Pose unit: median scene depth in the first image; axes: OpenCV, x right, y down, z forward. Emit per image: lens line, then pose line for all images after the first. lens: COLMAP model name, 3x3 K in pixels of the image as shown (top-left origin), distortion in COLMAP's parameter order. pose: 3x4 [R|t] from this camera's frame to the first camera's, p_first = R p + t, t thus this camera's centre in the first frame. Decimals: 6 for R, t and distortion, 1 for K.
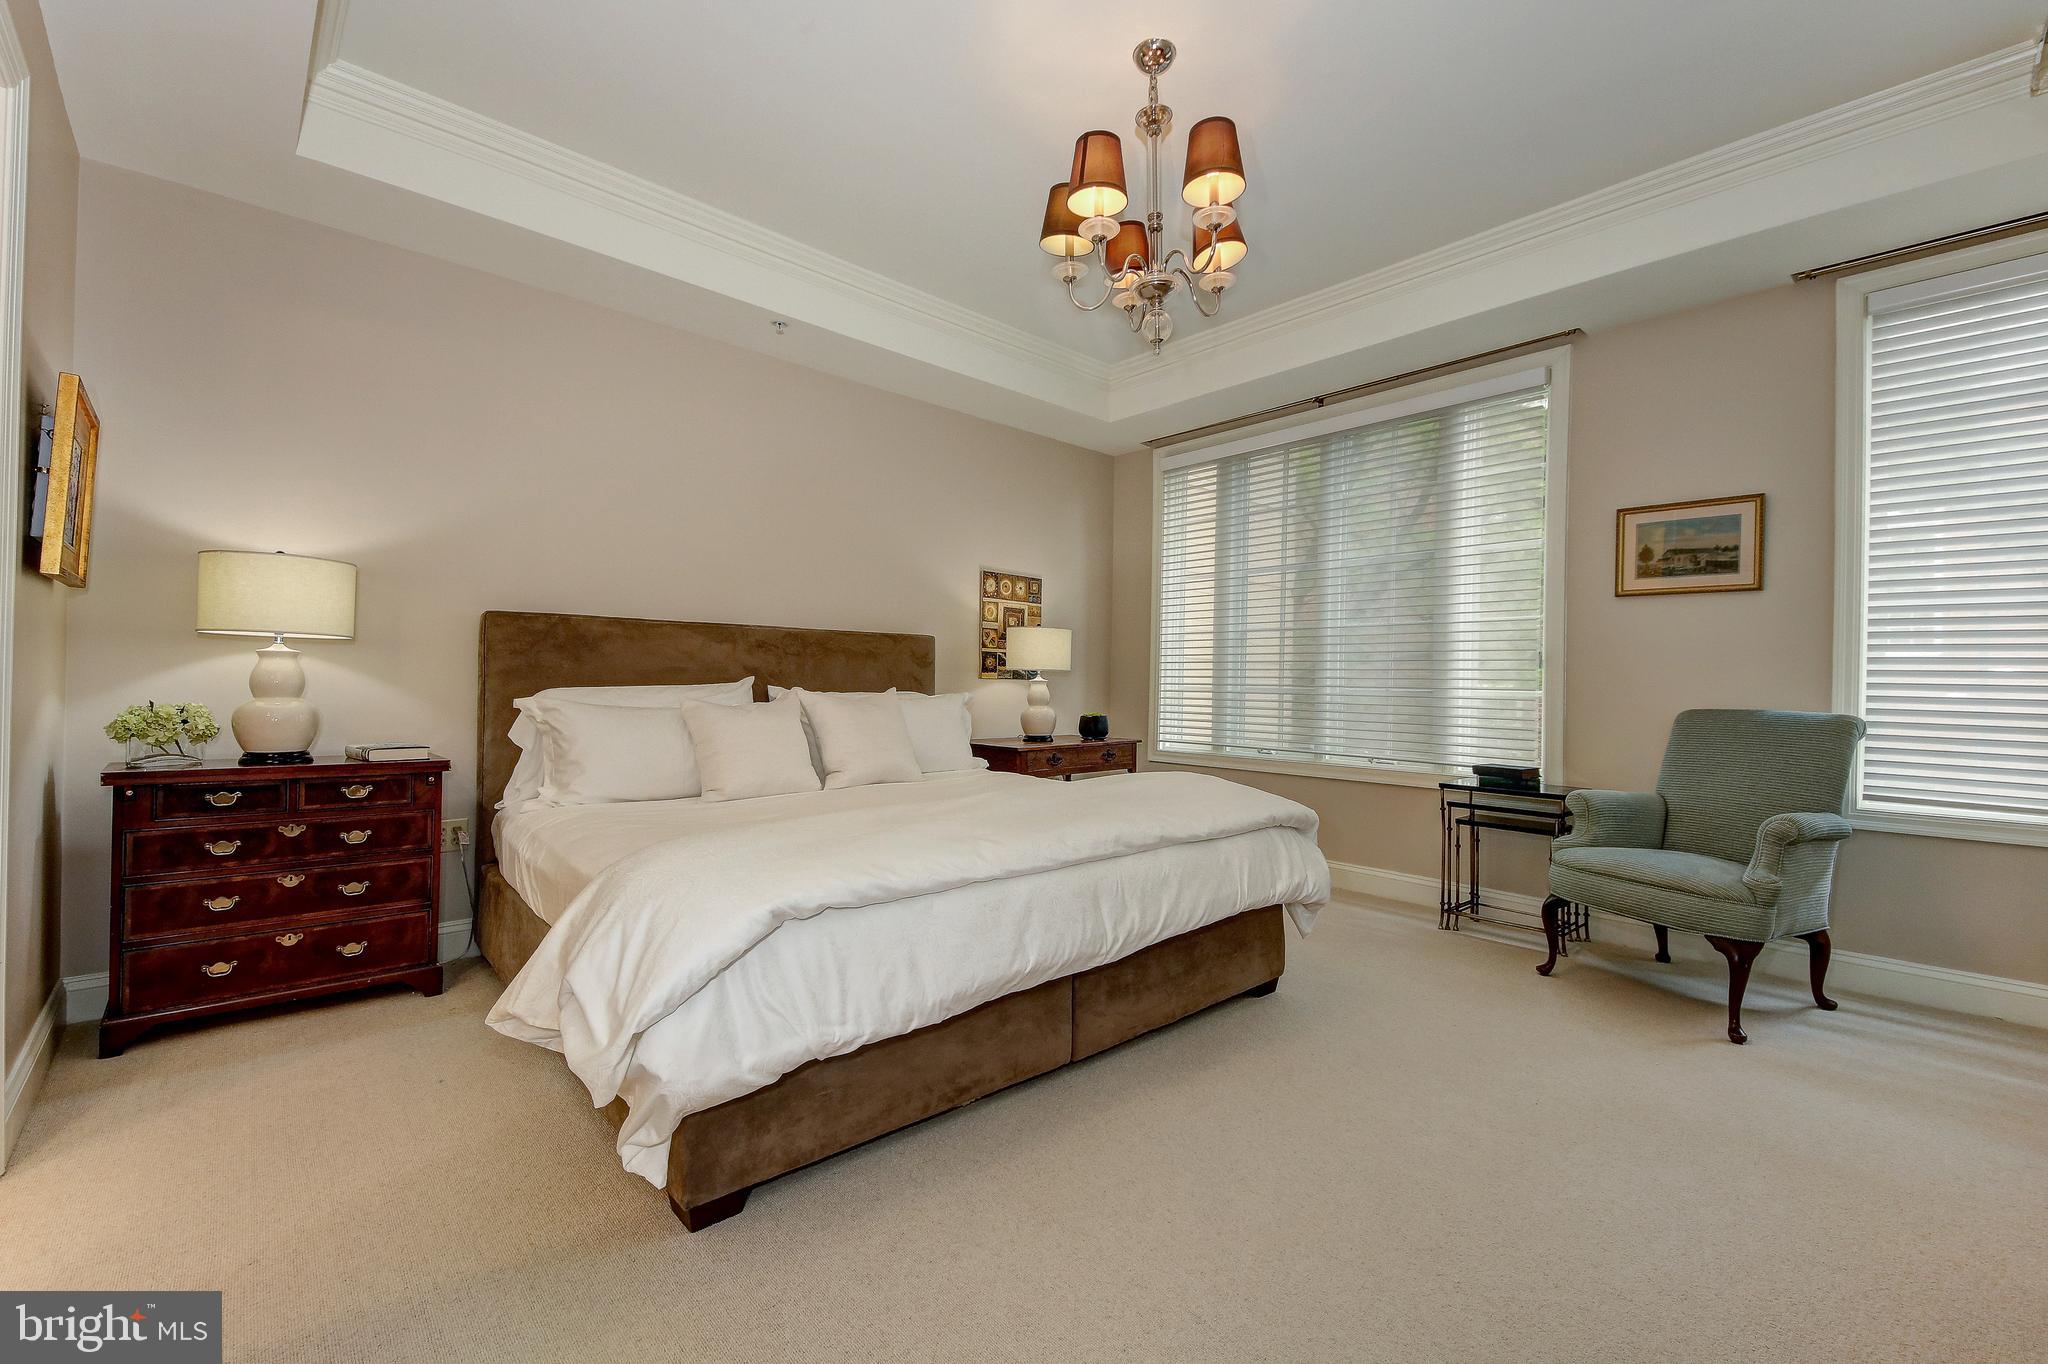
lens RADIAL K [[878.3, 0, 1024.0], [0, 878.3, 682.0], [0, 0, 1]] dist [0.000434, -0.000013]
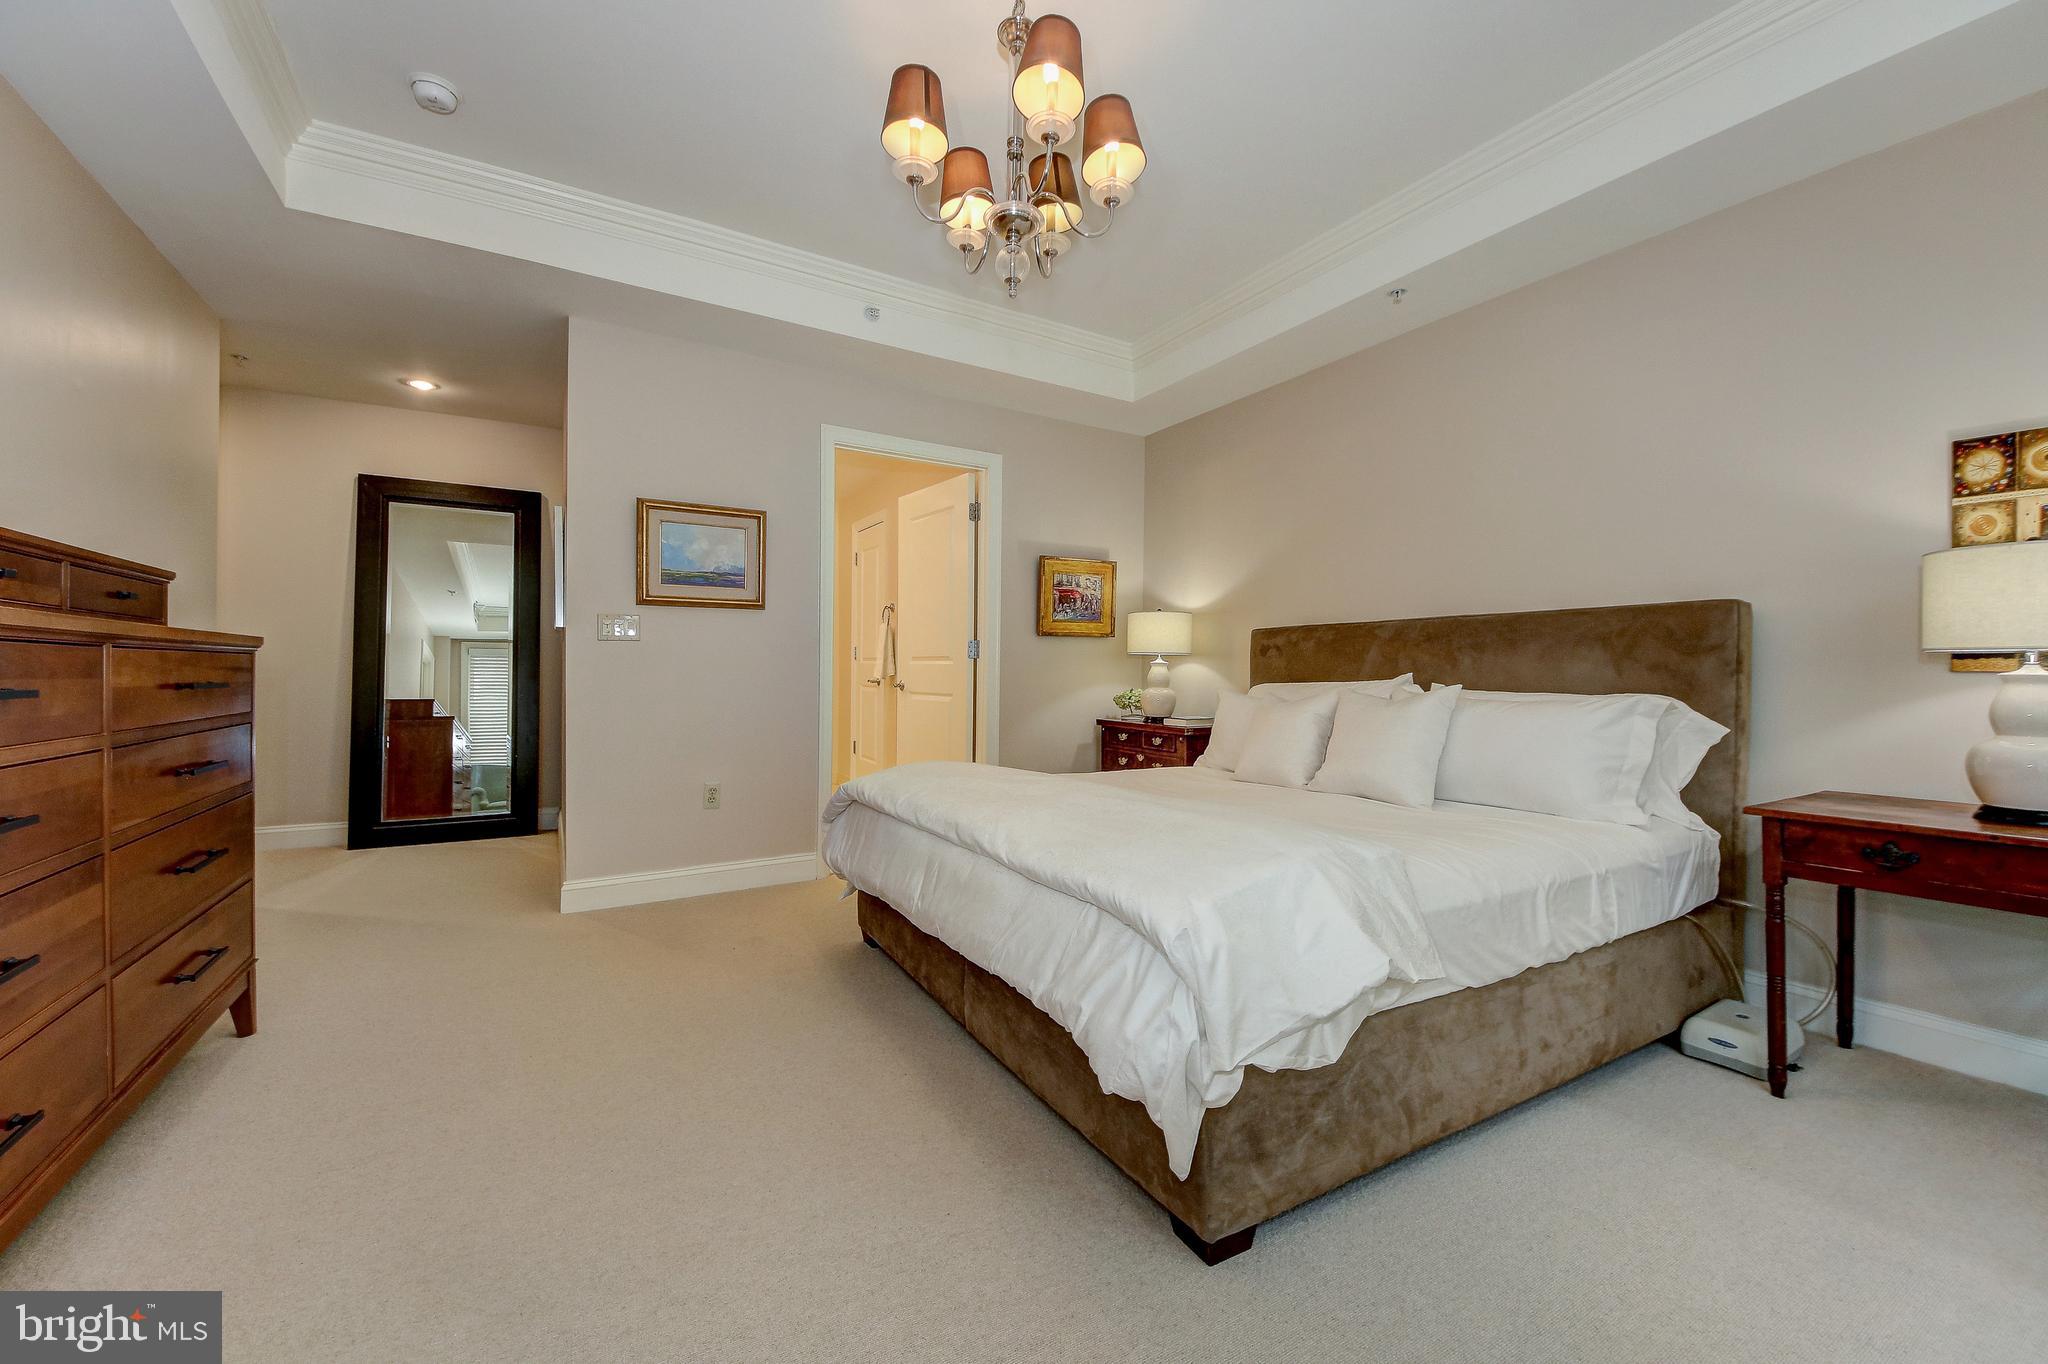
lens RADIAL K [[758.8, 0, 1031.7], [0, 758.8, 680.8], [0, 0, 1]] dist [0.046440, -0.027185]
pose [[-0.212811, -0.017502, -0.976937, 0.461603], [-0.023390, 0.999644, -0.012814, 0.016812], [0.976813, 0.020123, -0.213144, 0.629120]]
